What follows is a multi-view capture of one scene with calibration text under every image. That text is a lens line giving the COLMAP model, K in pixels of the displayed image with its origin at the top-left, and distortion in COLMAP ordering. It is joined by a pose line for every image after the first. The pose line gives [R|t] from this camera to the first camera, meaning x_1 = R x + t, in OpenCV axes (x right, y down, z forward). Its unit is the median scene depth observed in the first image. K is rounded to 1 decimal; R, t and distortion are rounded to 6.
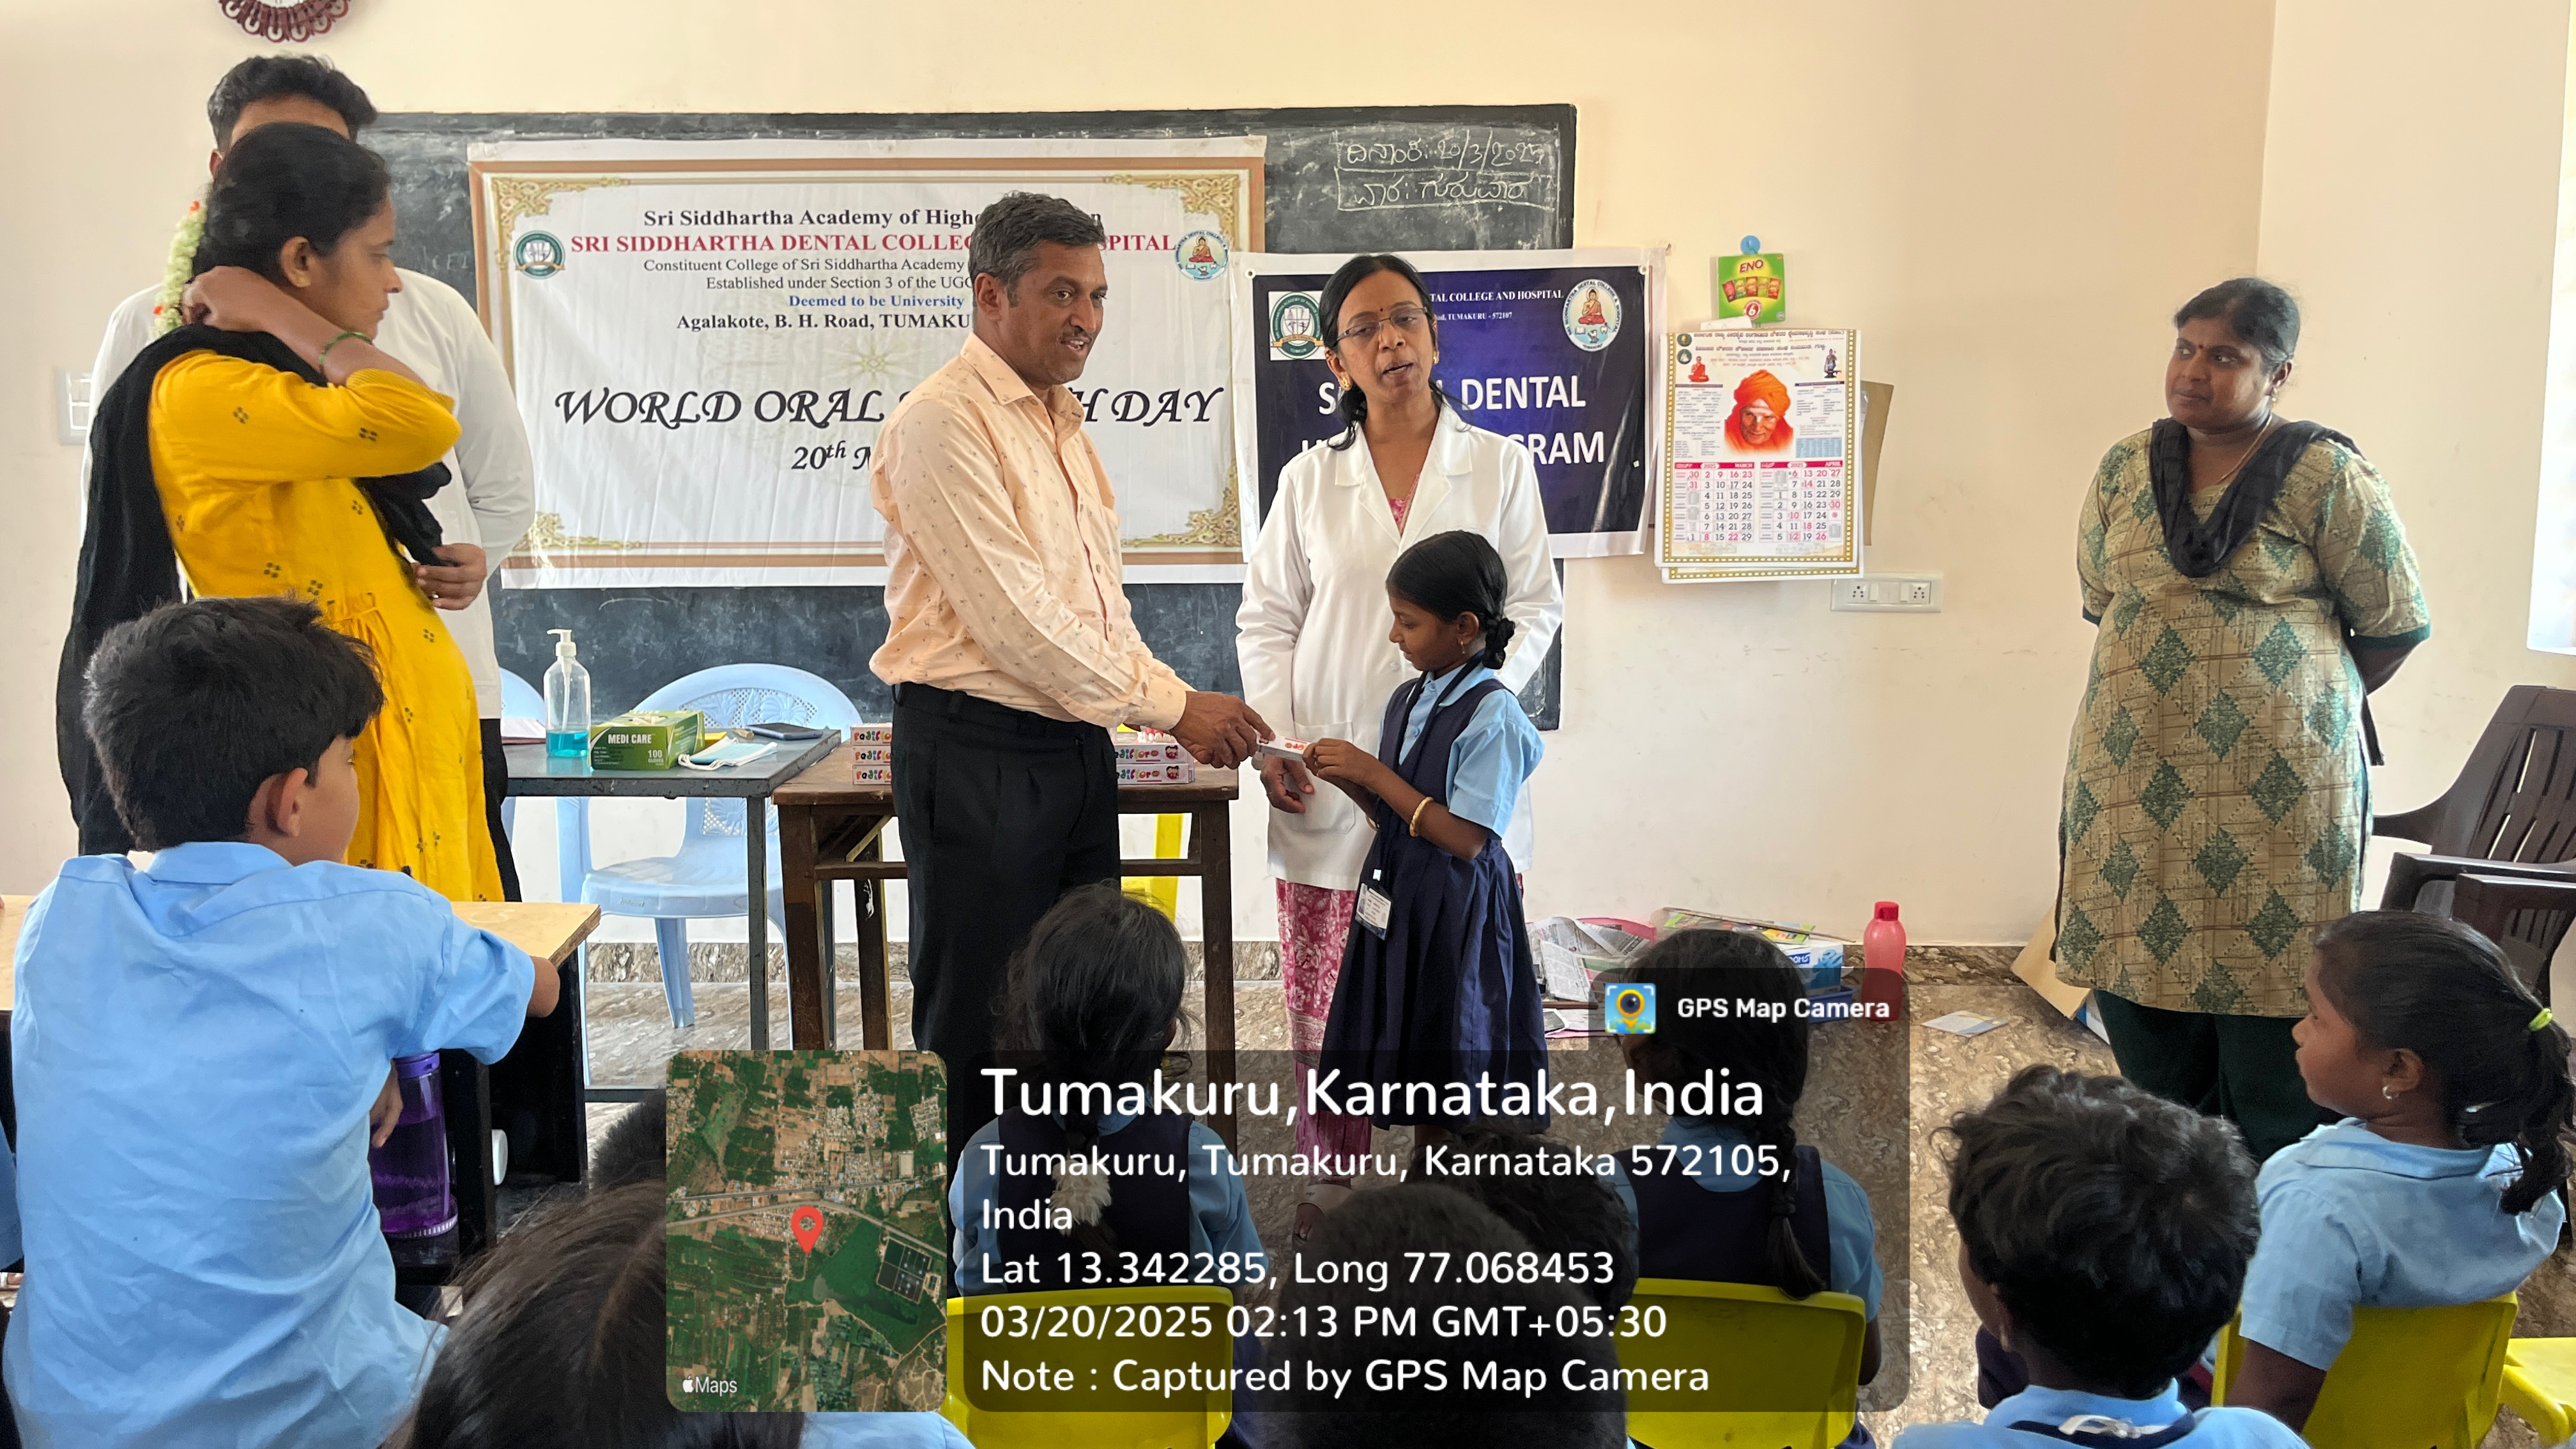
lens RADIAL K [[1980.6, 0, 1271.5], [0, 1980.6, 726.9], [0, 0, 1]] dist [0.071451, -0.090022]
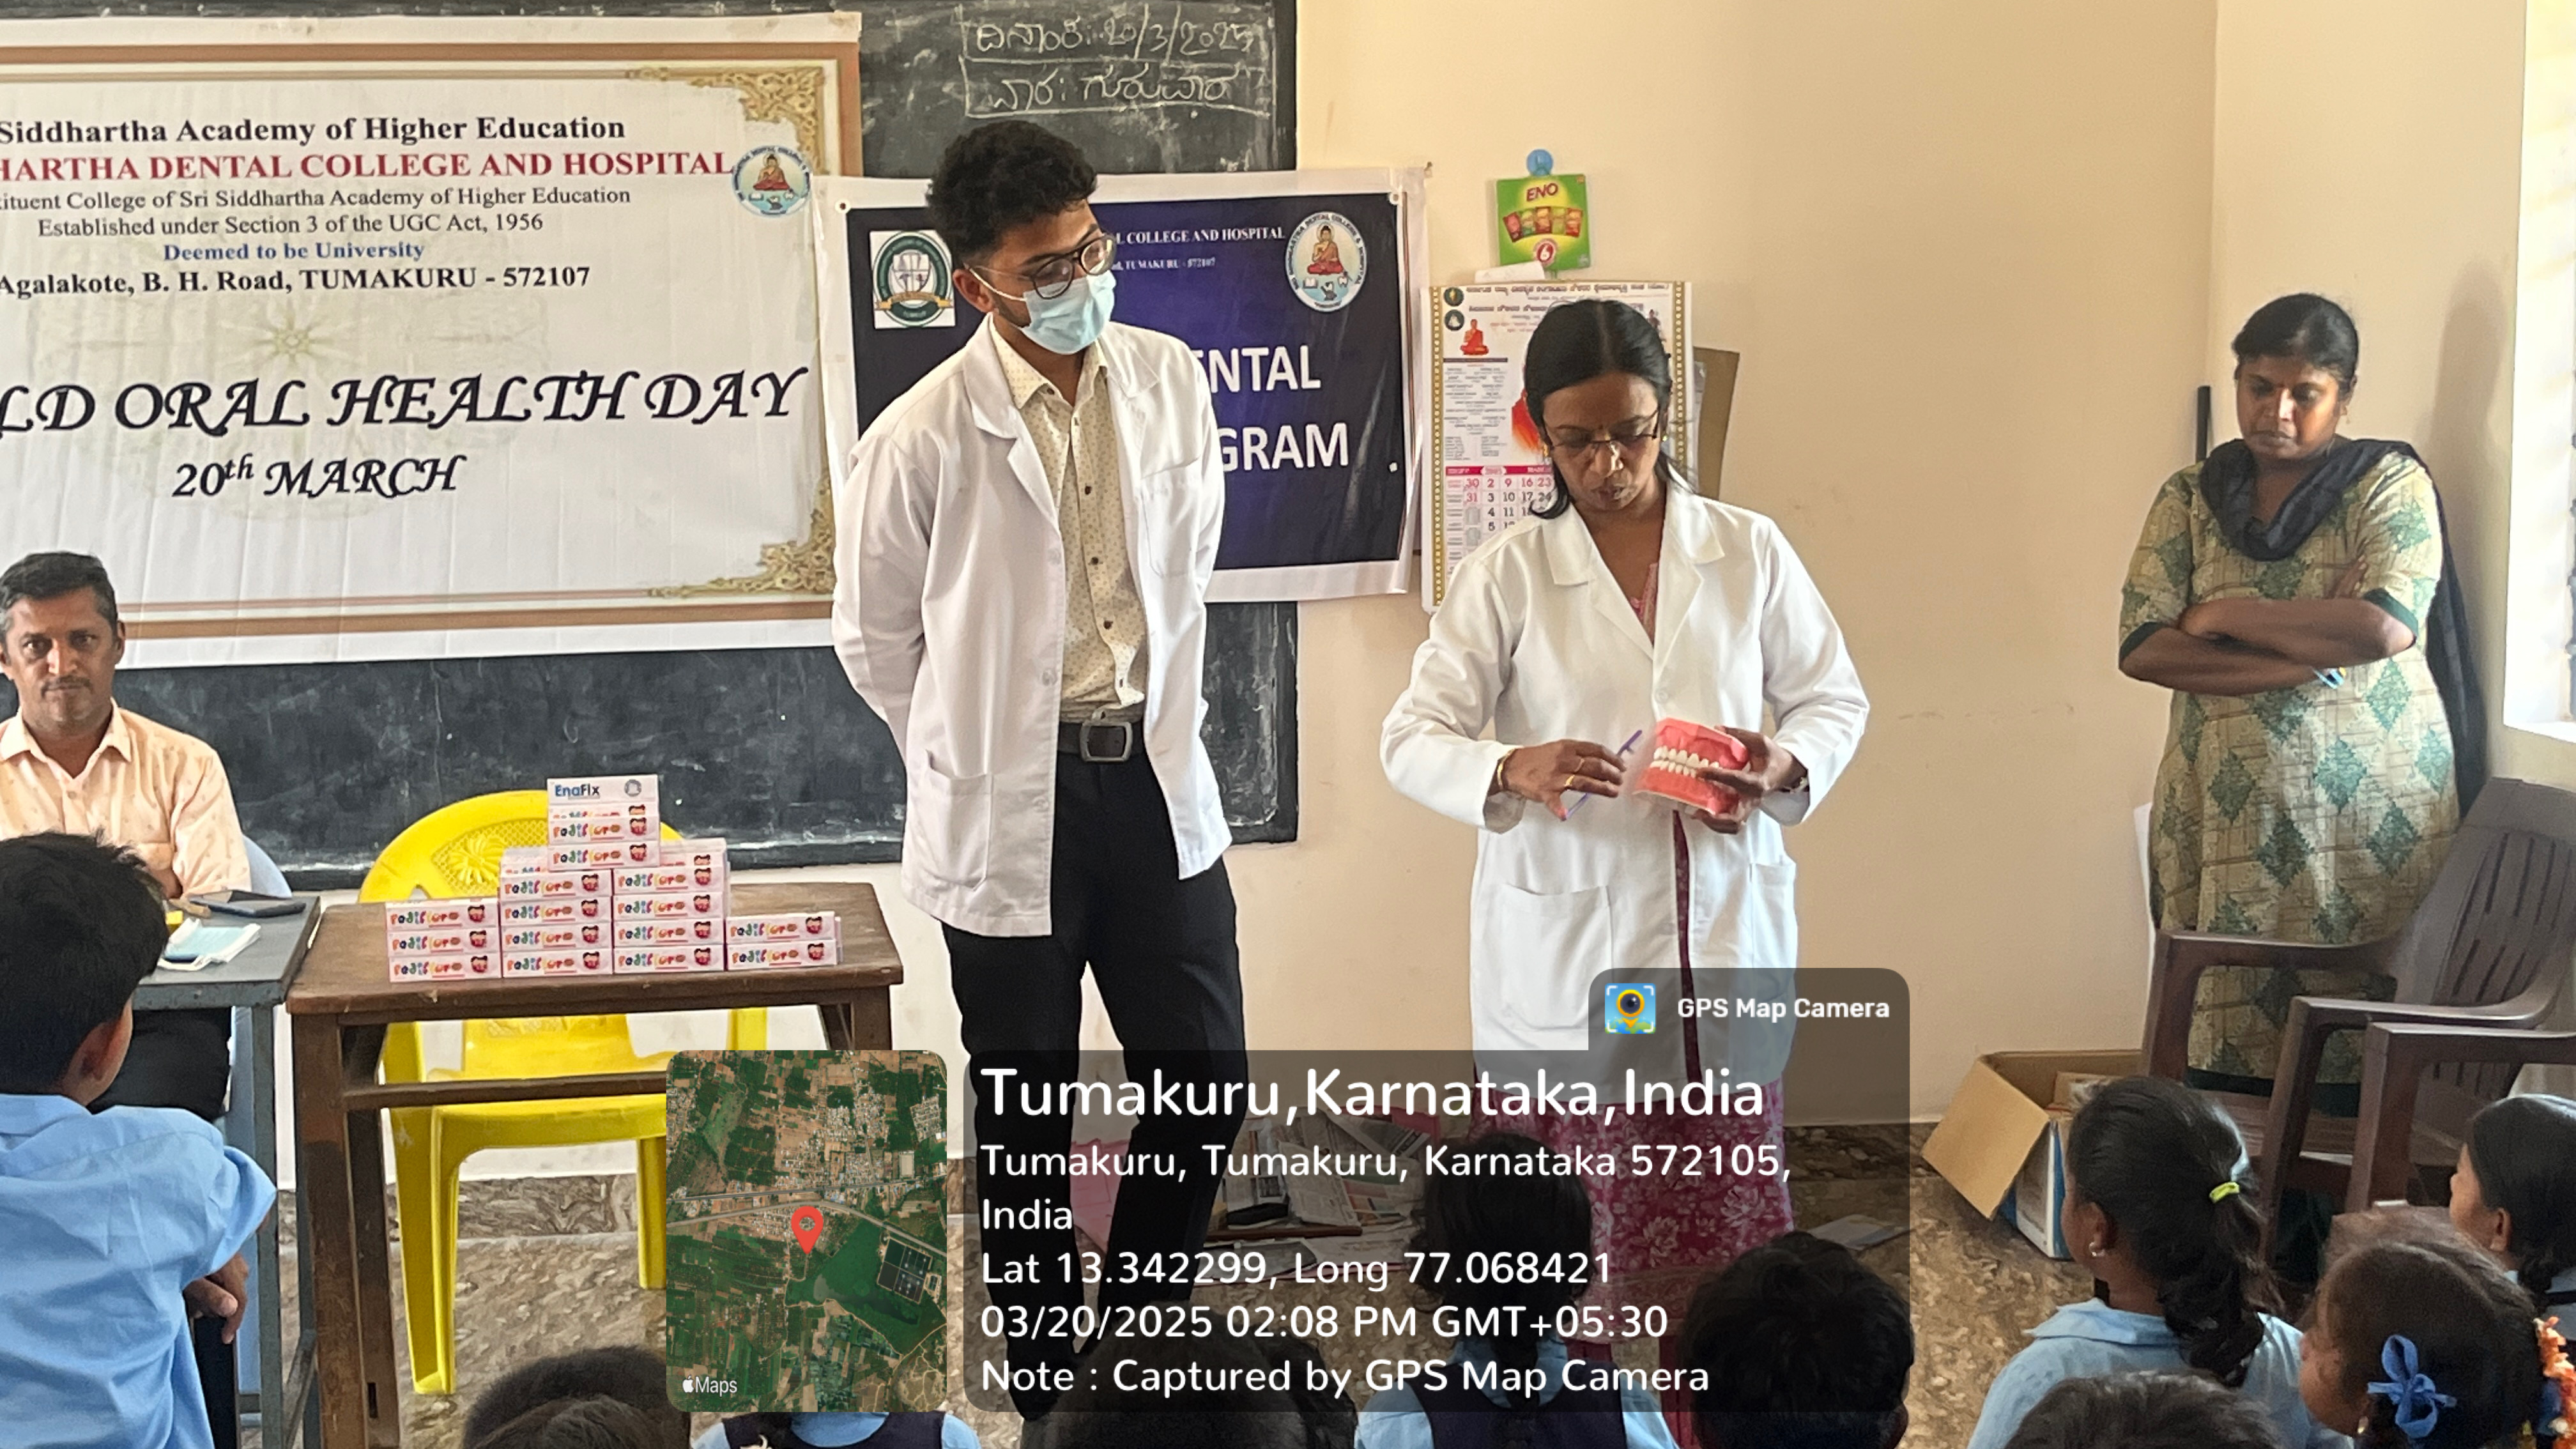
lens RADIAL K [[3787.5, 0, 1260.8], [0, 3787.5, 716.3], [0, 0, 1]] dist [0.078711, 0.000000]
pose [[0.990064, -0.025813, 0.138230, -0.054516], [0.026343, 0.999651, -0.002000, -0.042254], [-0.138130, 0.005621, 0.990398, -0.344162]]
